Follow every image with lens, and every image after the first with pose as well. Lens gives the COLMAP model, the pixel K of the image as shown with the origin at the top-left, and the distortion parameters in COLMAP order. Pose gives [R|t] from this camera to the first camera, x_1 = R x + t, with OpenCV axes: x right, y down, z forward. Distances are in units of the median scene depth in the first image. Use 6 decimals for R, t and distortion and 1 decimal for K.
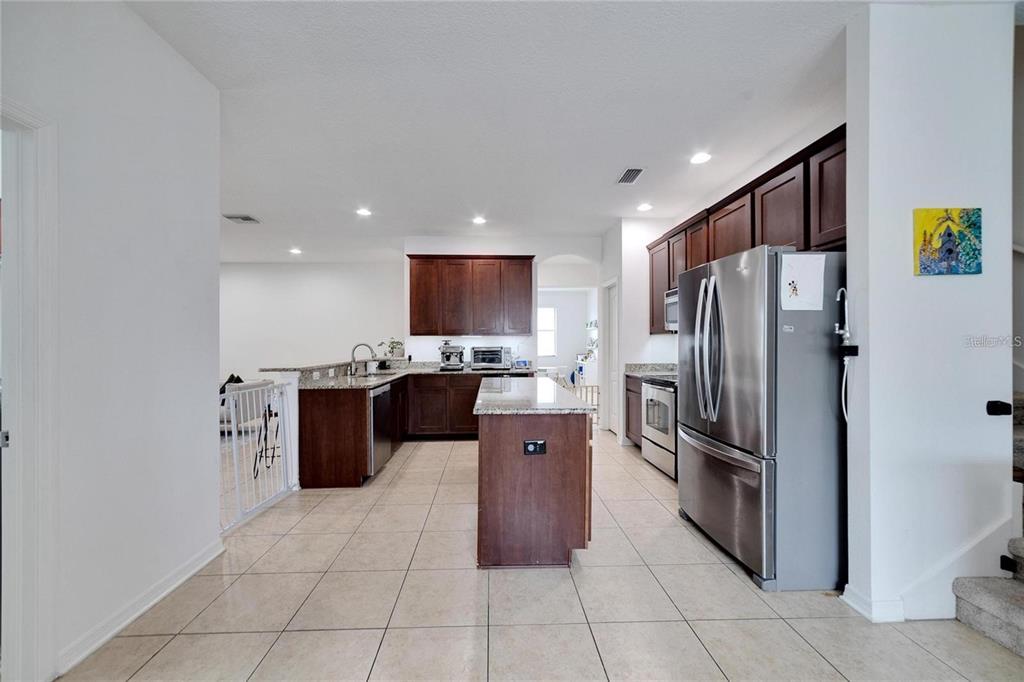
lens RADIAL K [[394.7, 0, 506.3], [0, 394.7, 344.8], [0, 0, 1]] dist [0.009129, 0.000175]
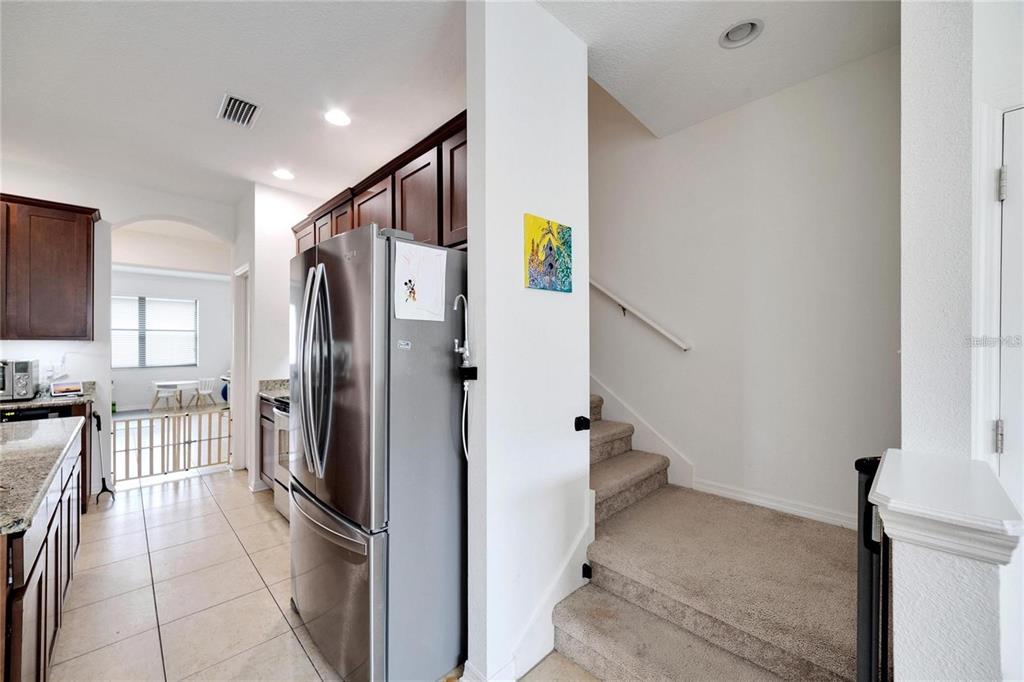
lens RADIAL K [[395.3, 0, 508.2], [0, 395.3, 344.0], [0, 0, 1]] dist [-0.000617, 0.000142]
pose [[0.743854, 0.005654, 0.668318, 0.311436], [-0.000471, 0.999968, -0.007935, -0.030970], [-0.668342, 0.005588, 0.743833, 0.282729]]
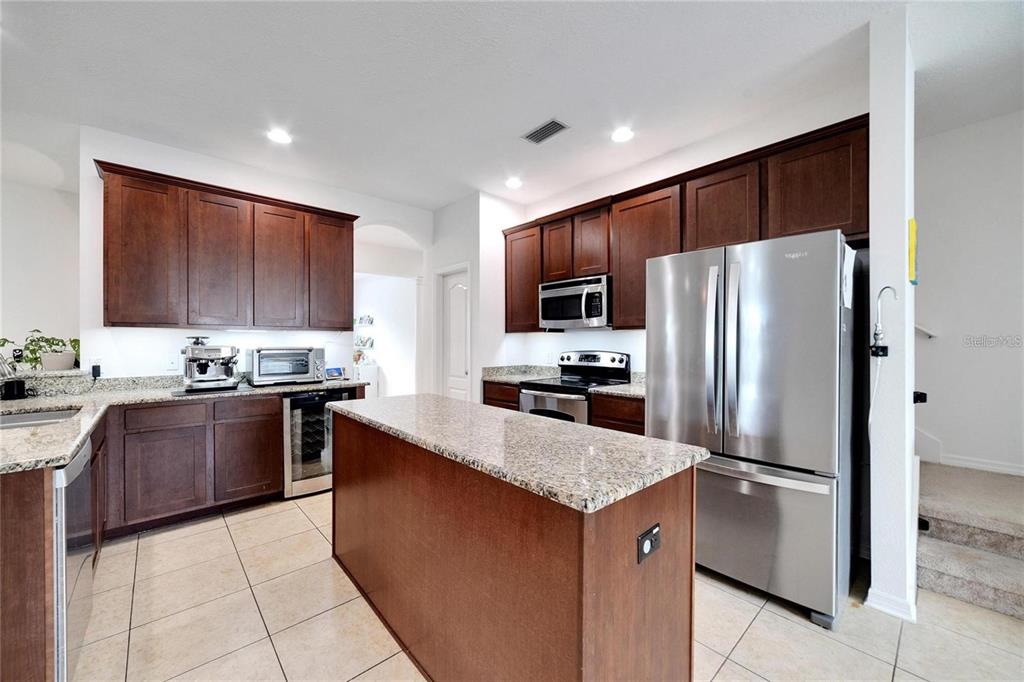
lens RADIAL K [[395.3, 0, 508.2], [0, 395.3, 344.0], [0, 0, 1]] dist [-0.000617, 0.000142]
pose [[0.774064, 0.000710, 0.633107, -0.371548], [-0.000245, 1.000000, -0.000822, -0.001971], [-0.633107, 0.000481, 0.774064, 0.663658]]
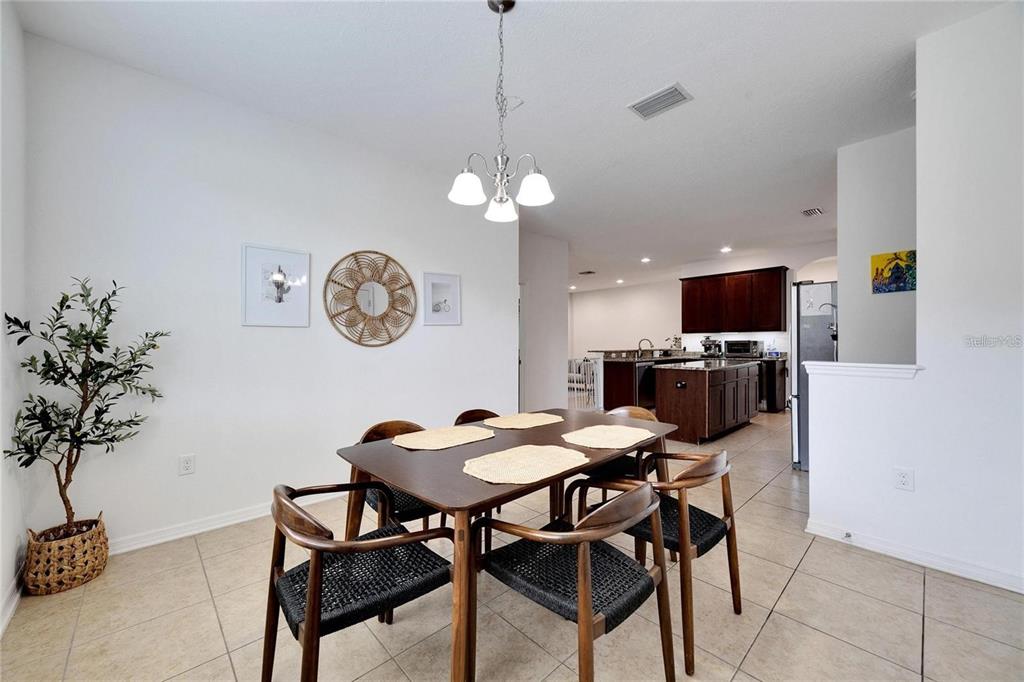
lens RADIAL K [[395.3, 0, 508.2], [0, 395.3, 344.0], [0, 0, 1]] dist [-0.000617, 0.000142]
pose [[0.659852, -0.001062, -0.751395, 0.980069], [0.002535, 0.999996, 0.000813, 0.030357], [0.751391, -0.002441, 0.659853, -1.024479]]
